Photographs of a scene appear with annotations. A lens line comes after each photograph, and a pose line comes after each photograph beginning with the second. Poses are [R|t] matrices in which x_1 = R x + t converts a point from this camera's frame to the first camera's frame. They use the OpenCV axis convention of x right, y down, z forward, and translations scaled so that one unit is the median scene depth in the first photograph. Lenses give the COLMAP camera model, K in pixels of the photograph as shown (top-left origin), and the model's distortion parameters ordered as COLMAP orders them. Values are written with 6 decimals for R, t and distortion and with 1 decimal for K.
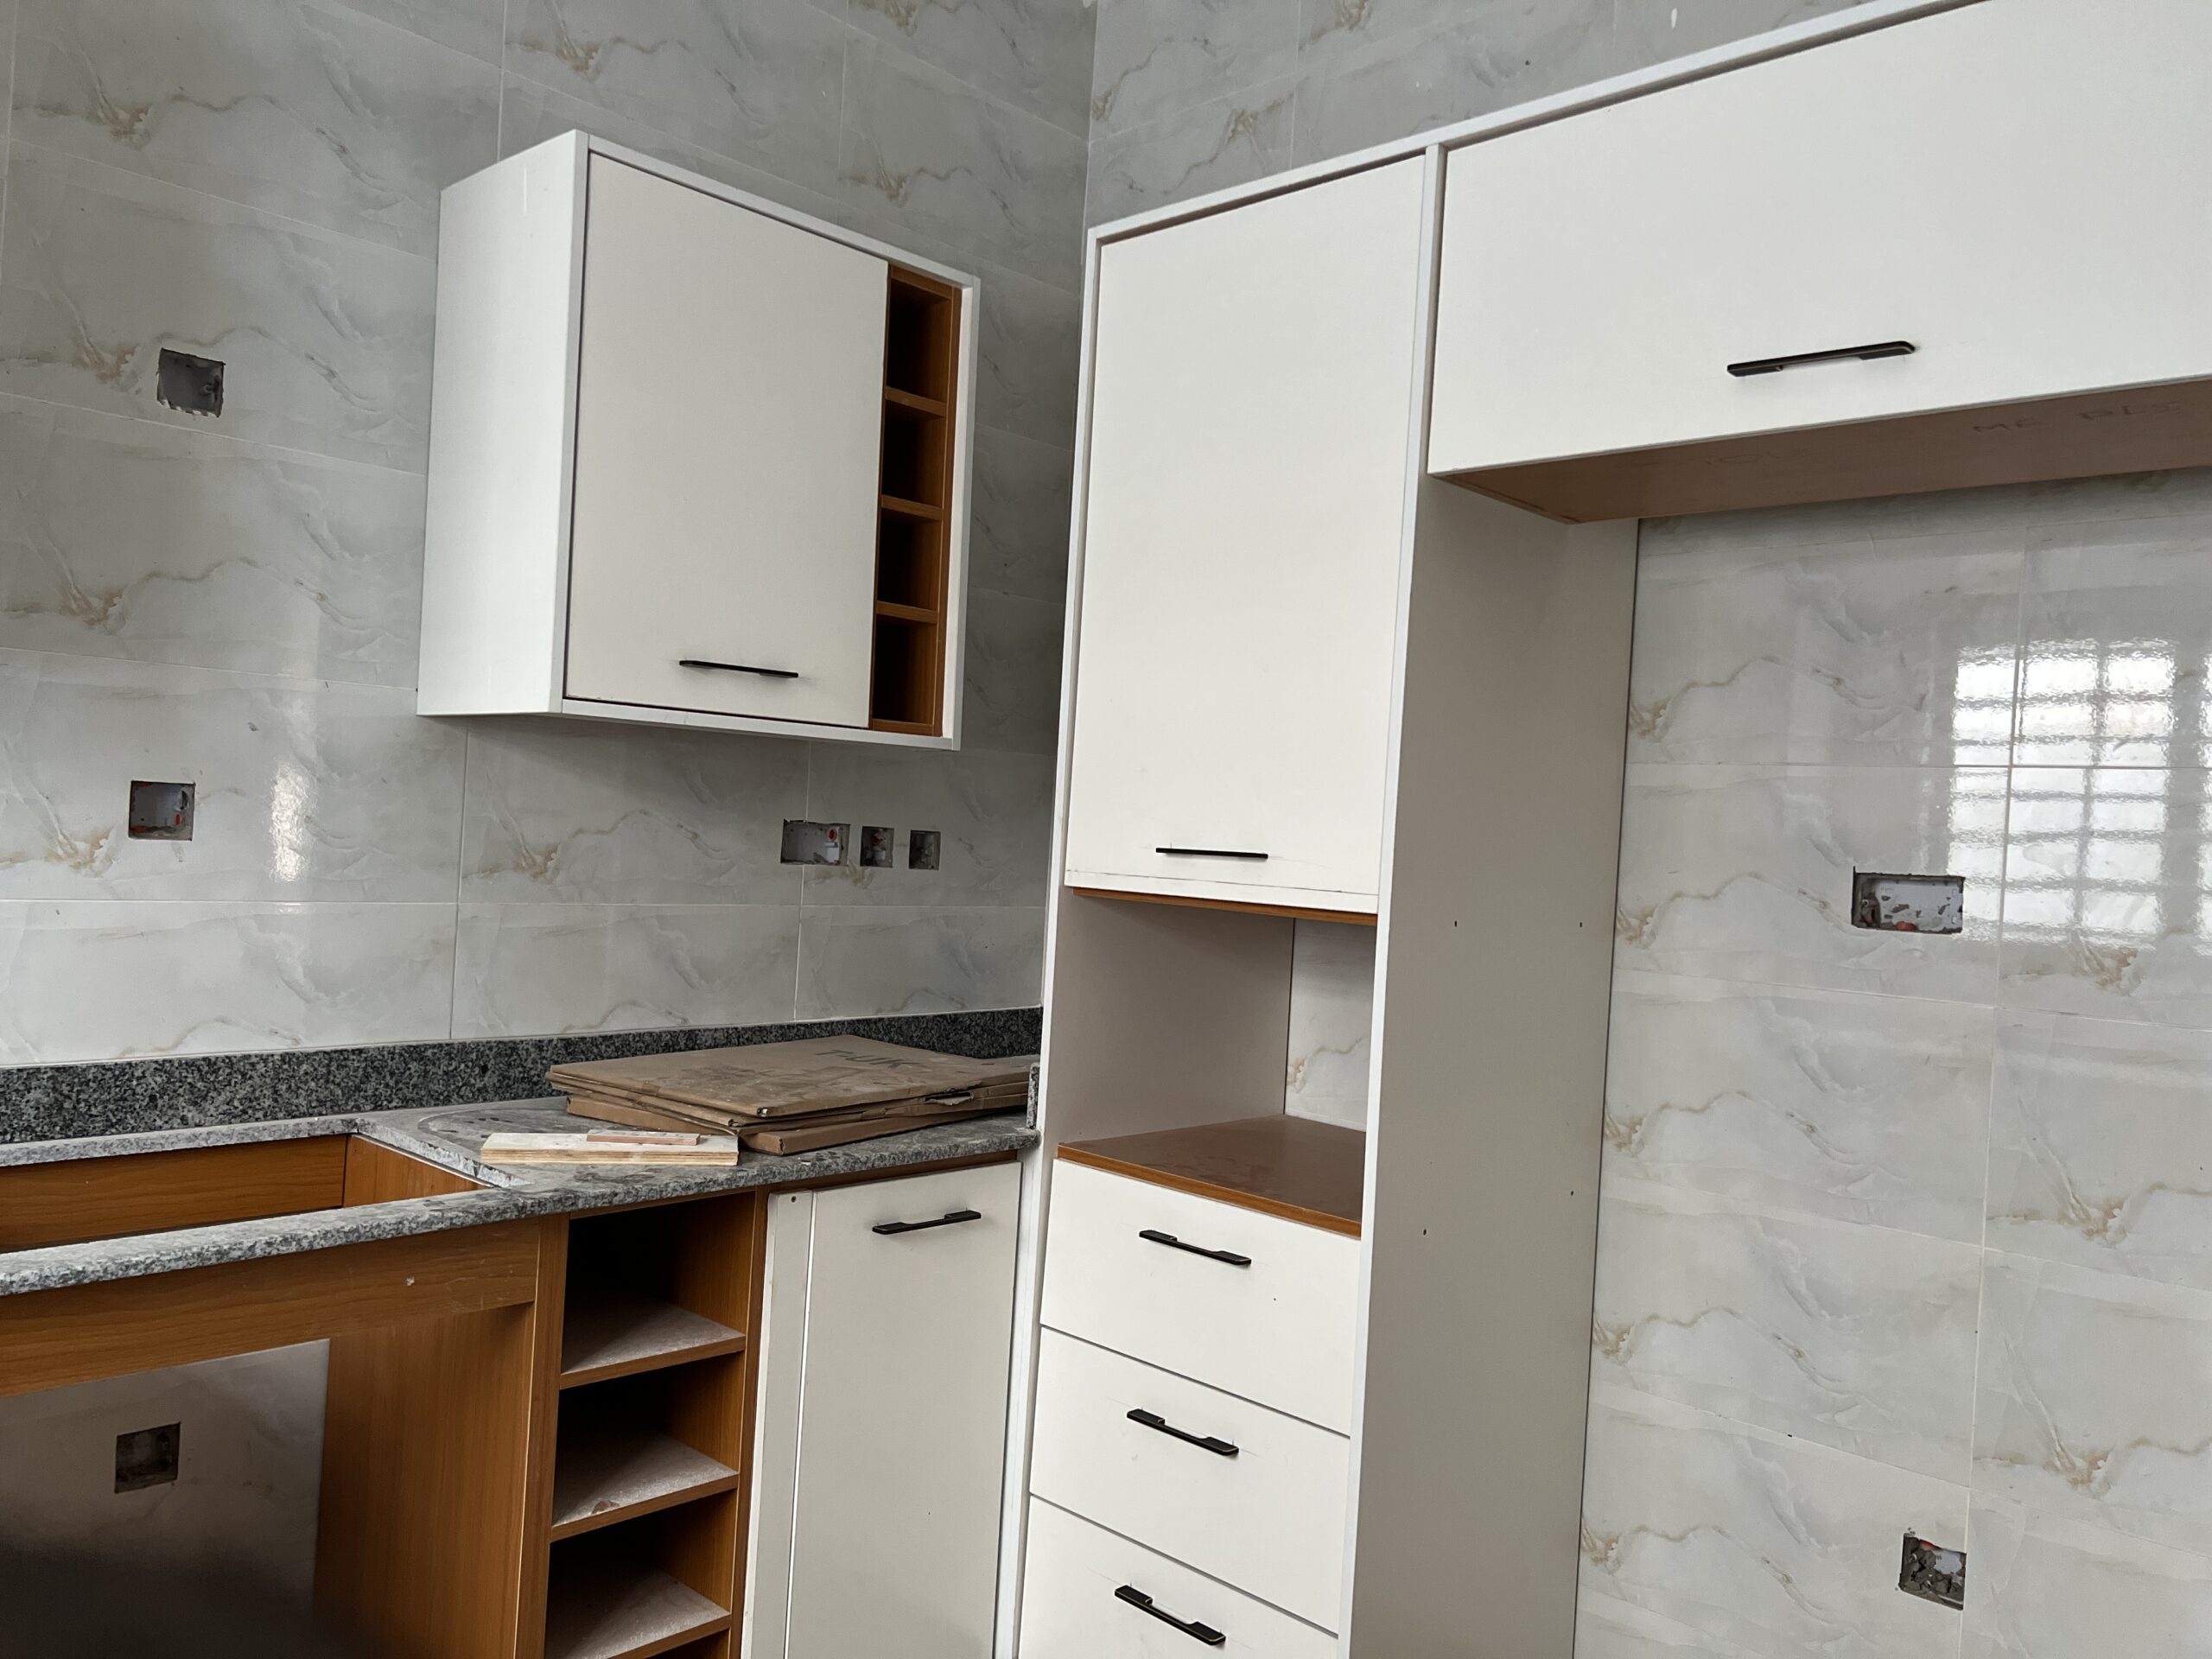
lens RADIAL K [[1643.1, 0, 1099.4], [0, 1643.1, 836.0], [0, 0, 1]] dist [0.060753, -0.063582]
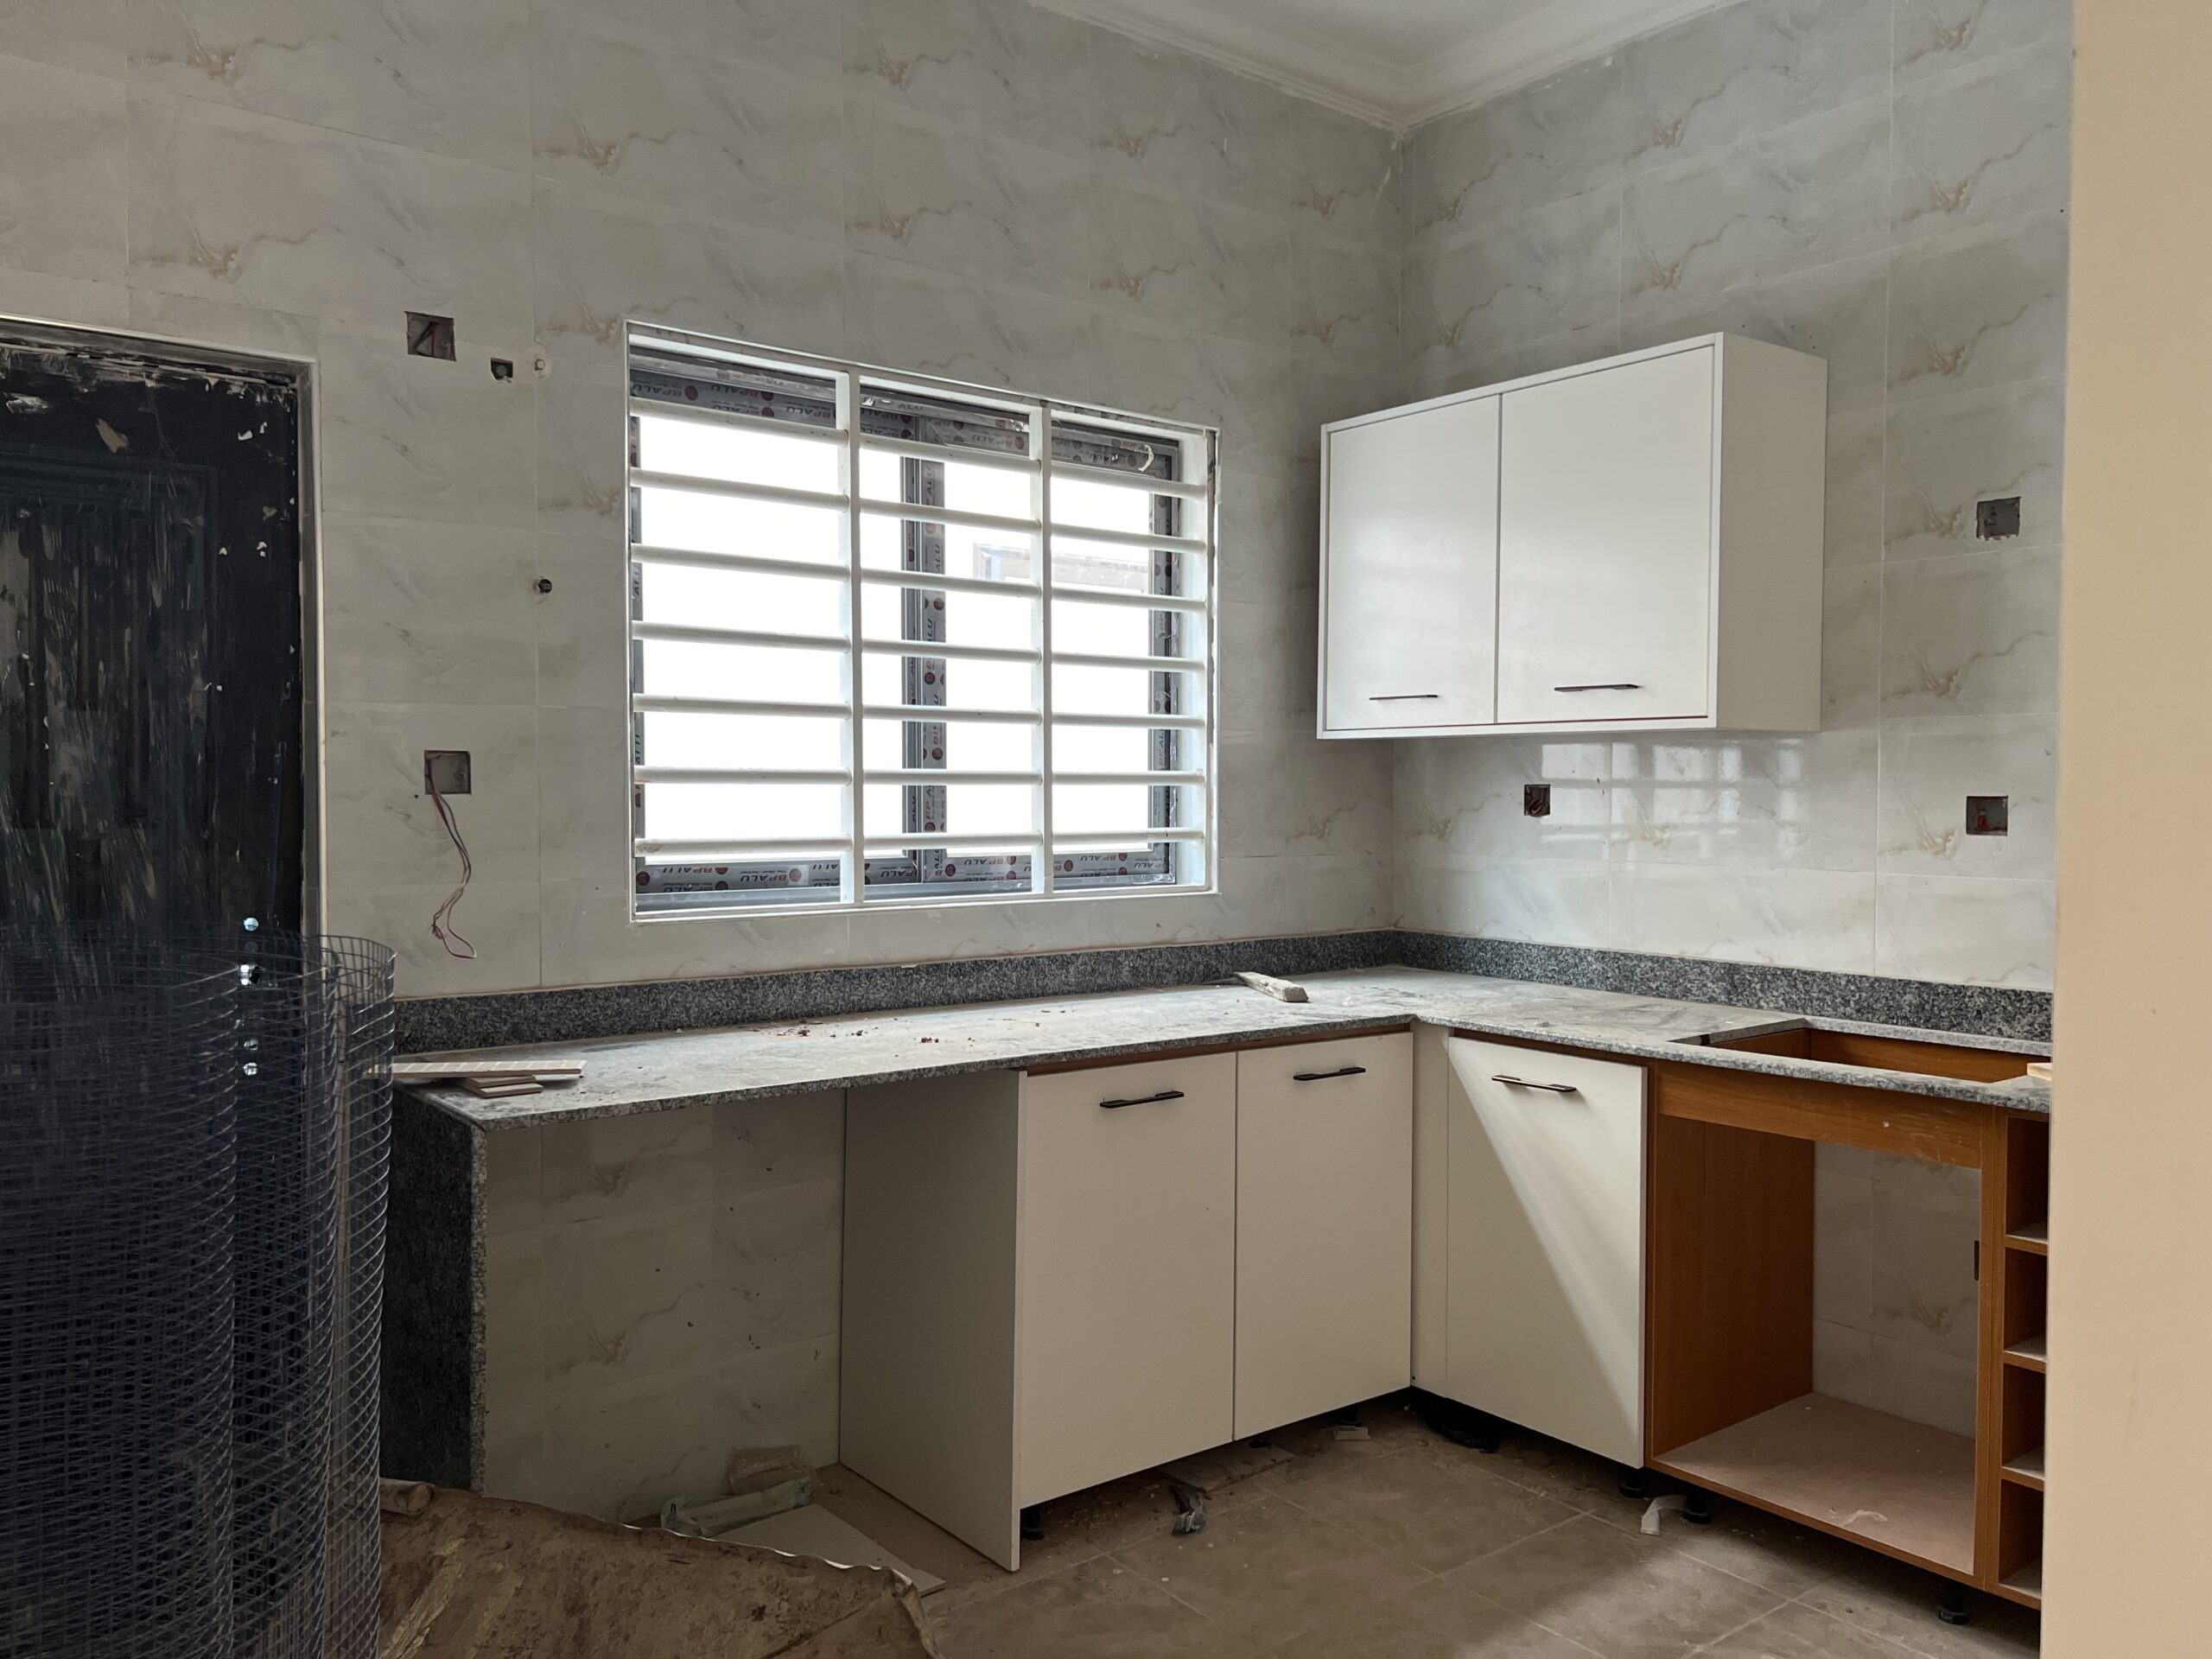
lens RADIAL K [[1630.4, 0, 1135.1], [0, 1630.4, 832.7], [0, 0, 1]] dist [0.147152, -0.241076]
pose [[-0.117322, -0.028779, -0.992677, 0.955699], [-0.012216, 0.999546, -0.027535, 0.048178], [0.993019, 0.008896, -0.117621, 0.425454]]
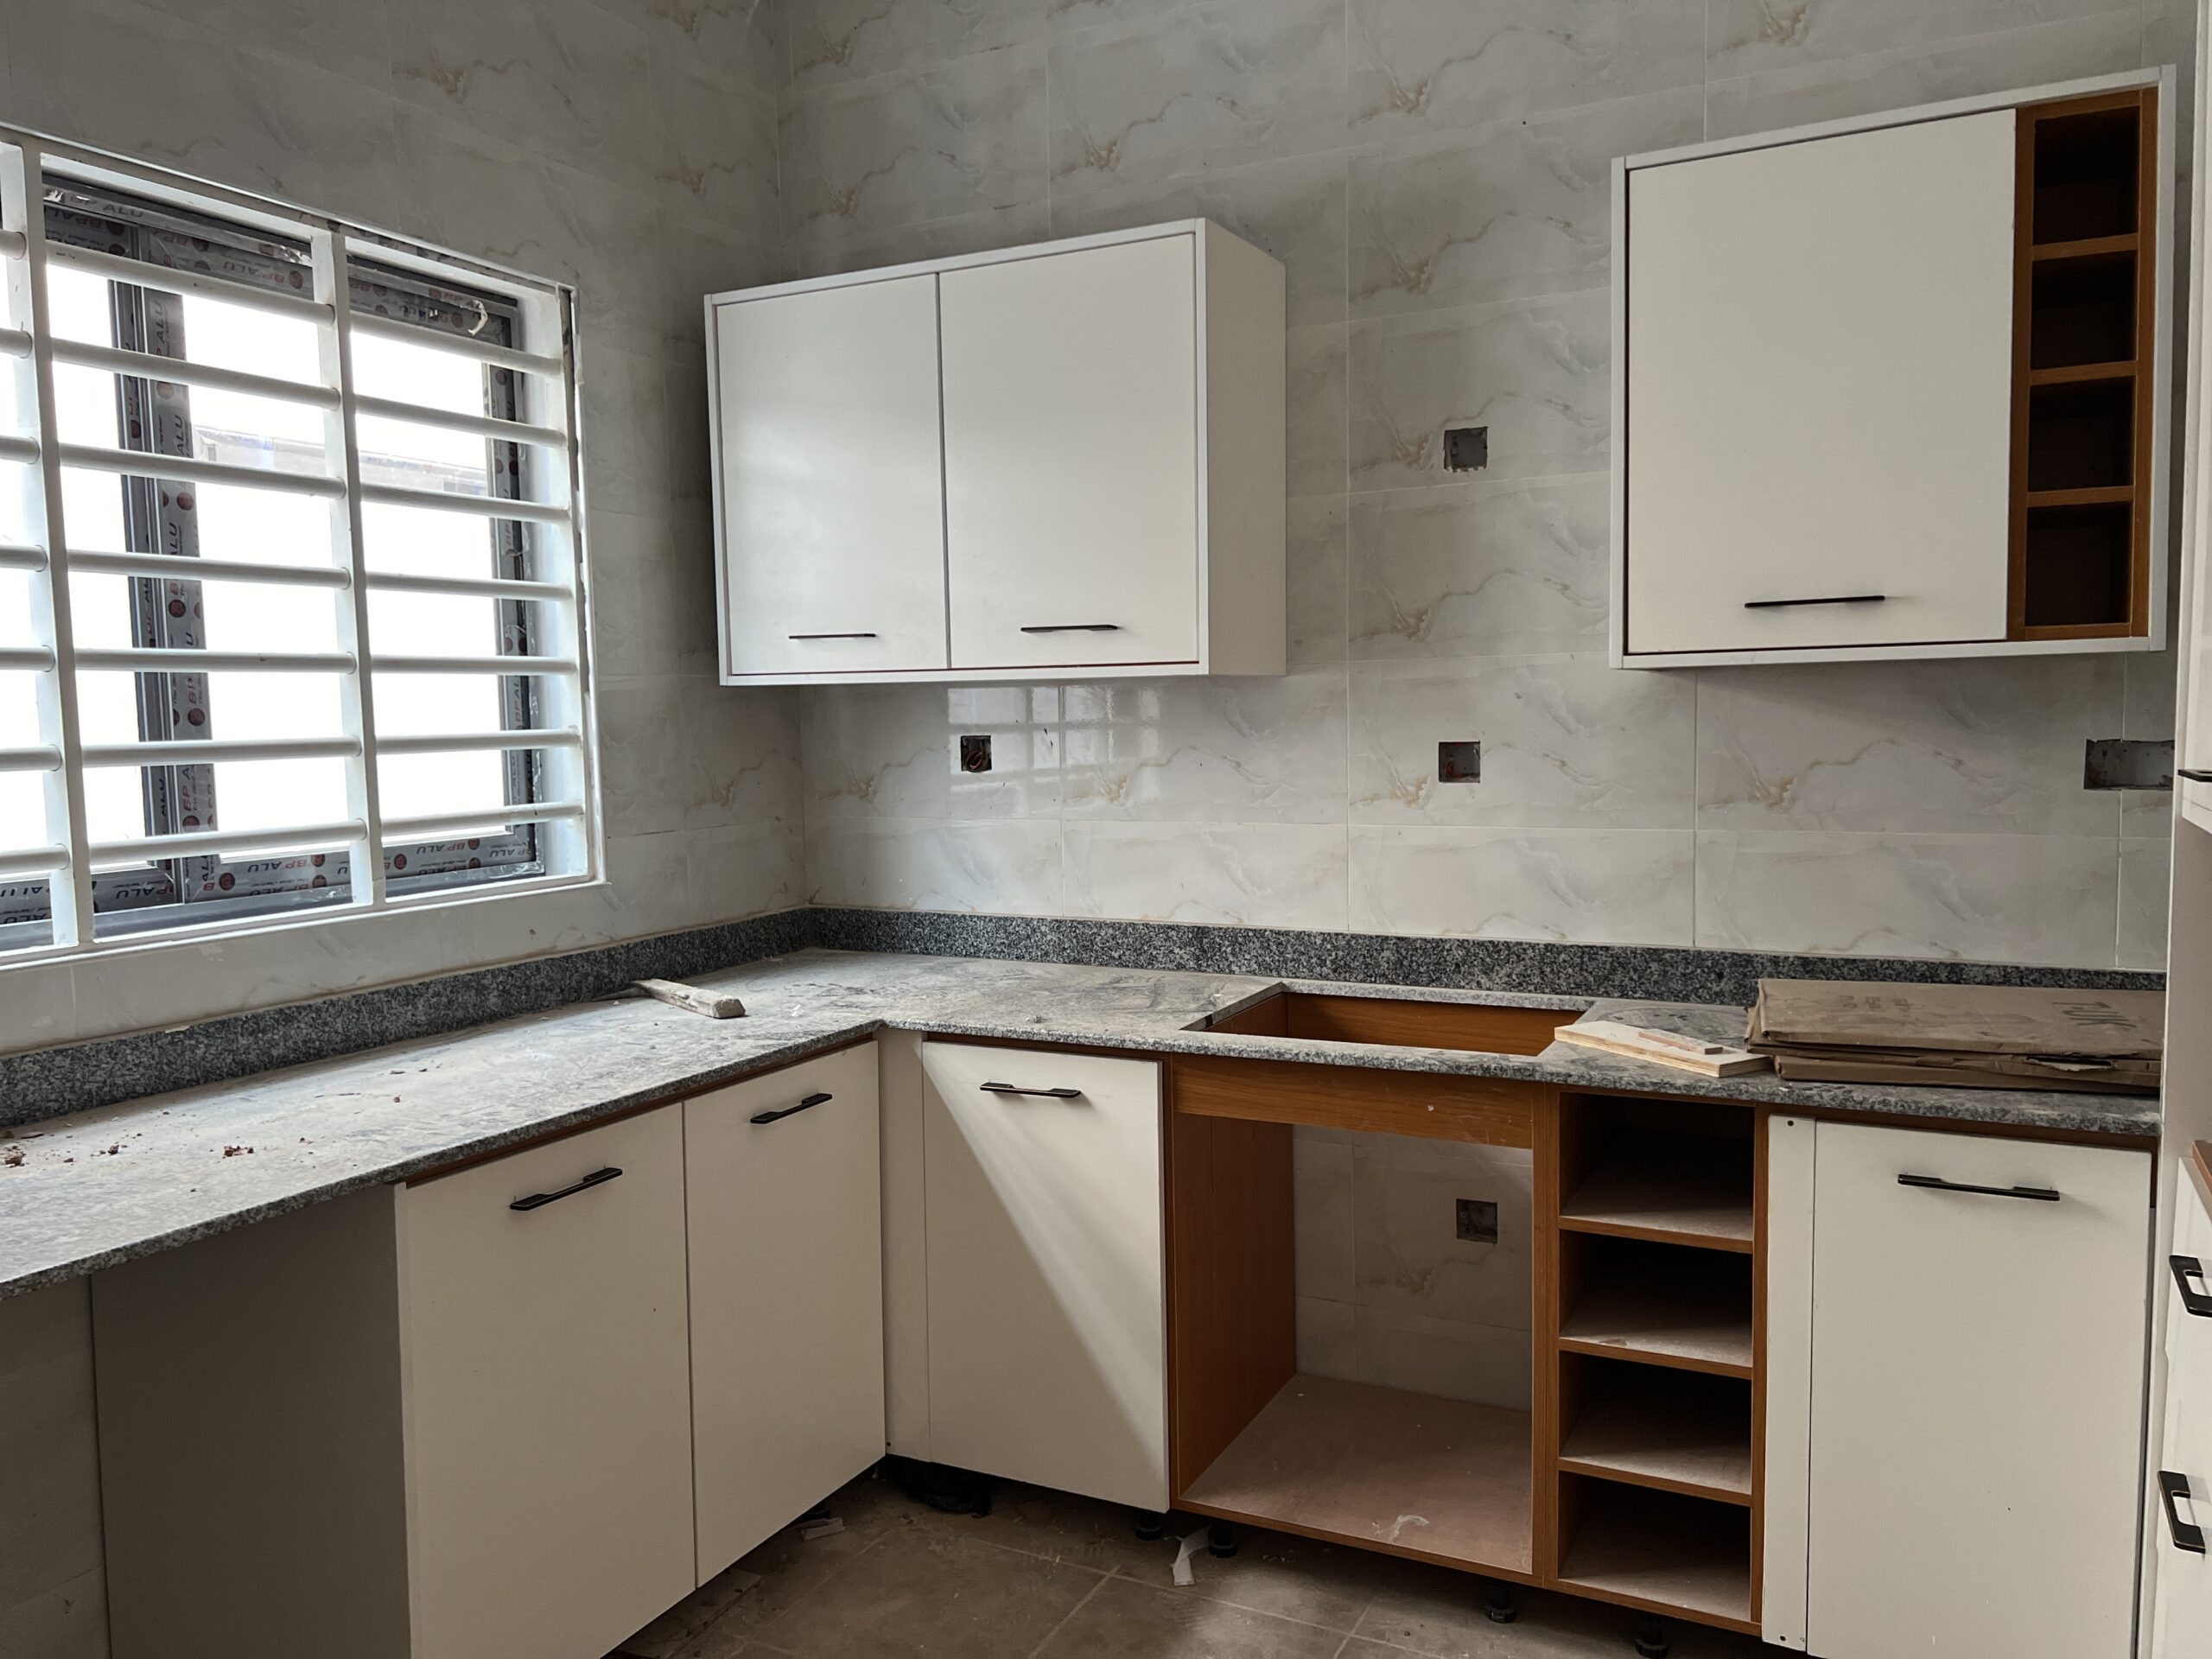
lens RADIAL K [[1643.1, 0, 1099.4], [0, 1643.1, 836.0], [0, 0, 1]] dist [0.060753, -0.063582]
pose [[0.297458, 0.013995, -0.954632, 0.661909], [0.033378, 0.999129, 0.025047, 0.002228], [0.954151, -0.039314, 0.296732, 0.292205]]
